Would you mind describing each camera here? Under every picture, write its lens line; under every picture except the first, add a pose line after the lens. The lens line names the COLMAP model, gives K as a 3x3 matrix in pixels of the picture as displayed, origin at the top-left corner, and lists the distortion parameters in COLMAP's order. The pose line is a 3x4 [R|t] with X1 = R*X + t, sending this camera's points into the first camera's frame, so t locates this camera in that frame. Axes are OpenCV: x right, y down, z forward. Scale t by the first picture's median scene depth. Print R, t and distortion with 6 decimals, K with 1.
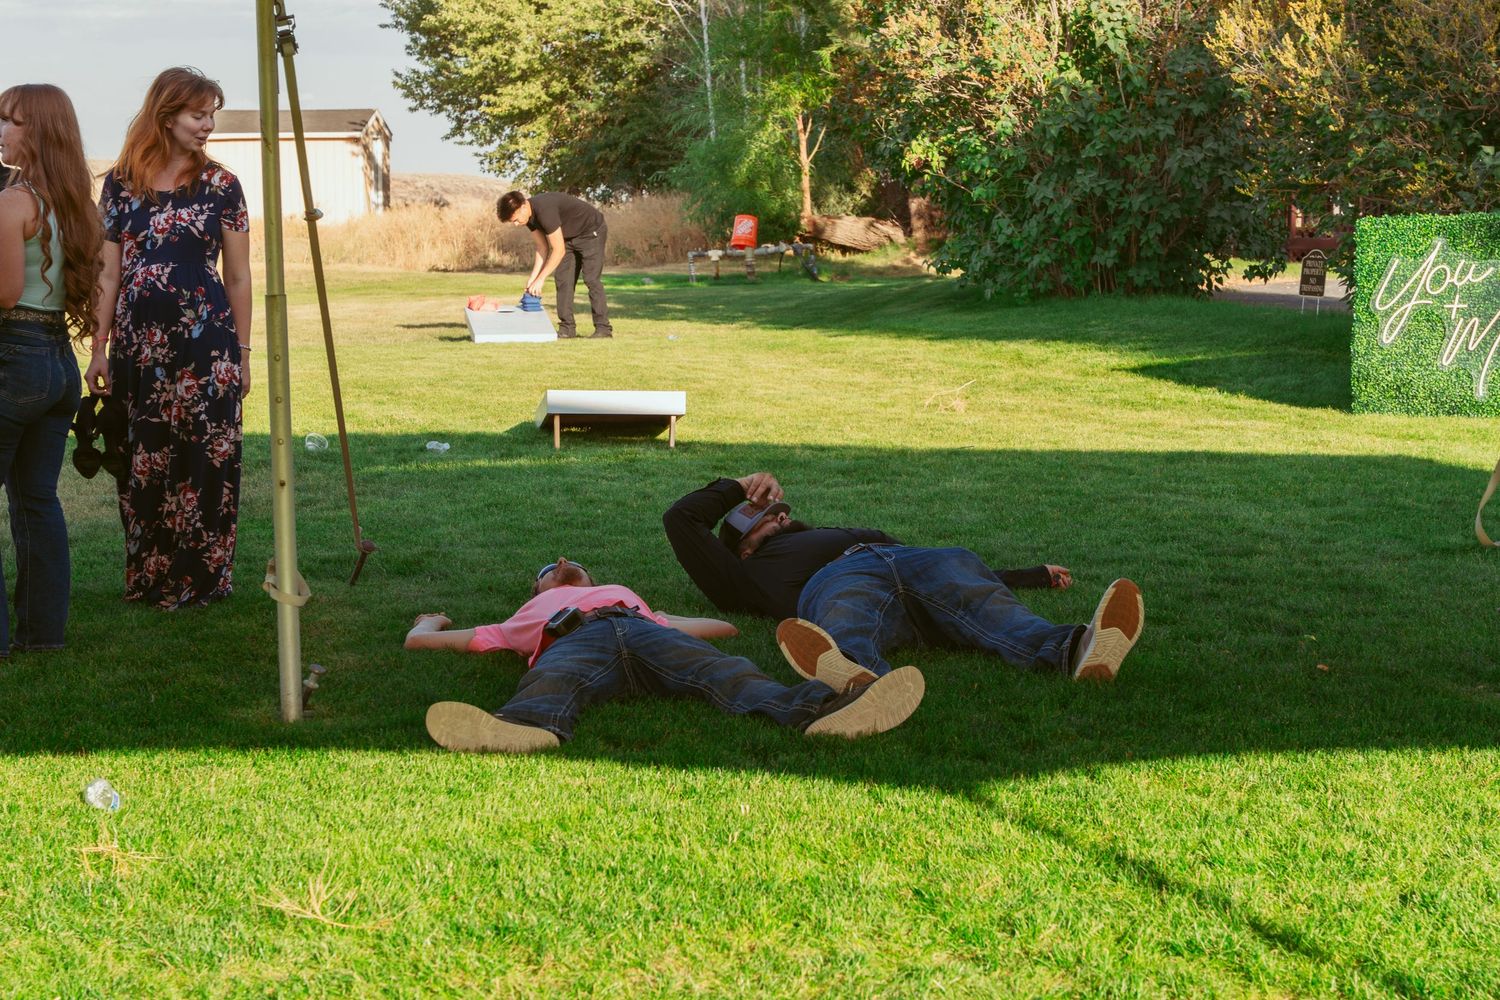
lens RADIAL K [[3112.5, 0, 750.0], [0, 3112.5, 500.0], [0, 0, 1]] dist [0.010609, -0.107711]
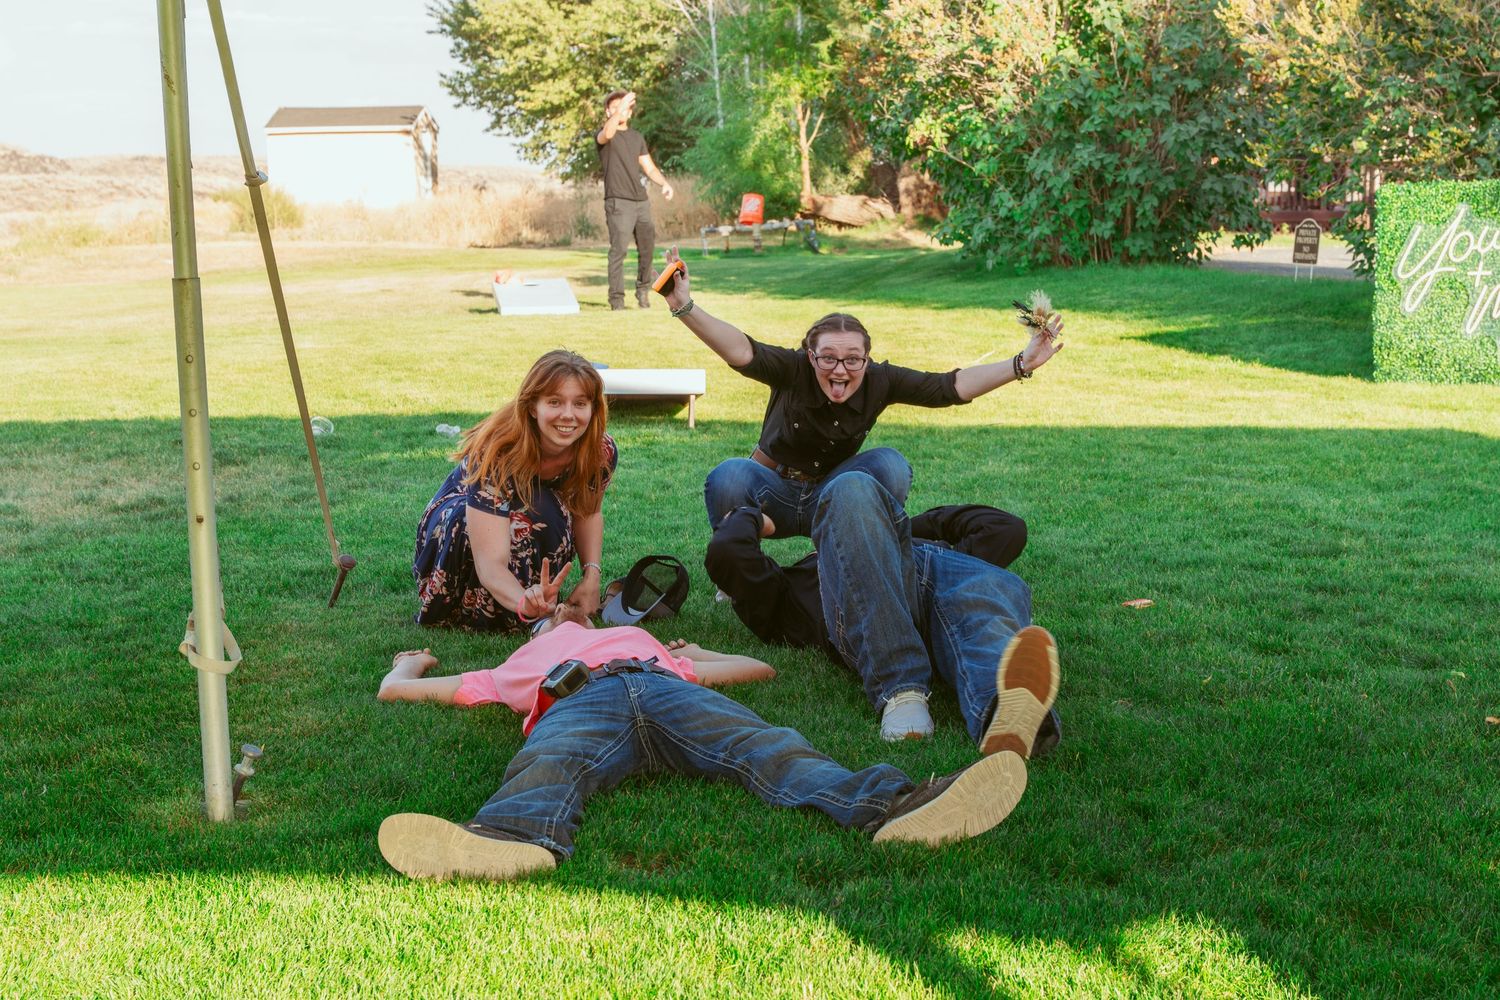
lens RADIAL K [[2469.3, 0, 750.0], [0, 2469.3, 500.0], [0, 0, 1]] dist [0.000417, 0.085789]
pose [[0.999963, -0.008588, 0.000804, -0.005631], [0.008560, 0.999539, 0.029141, -0.012114], [-0.001054, -0.029133, 0.999575, 0.170515]]
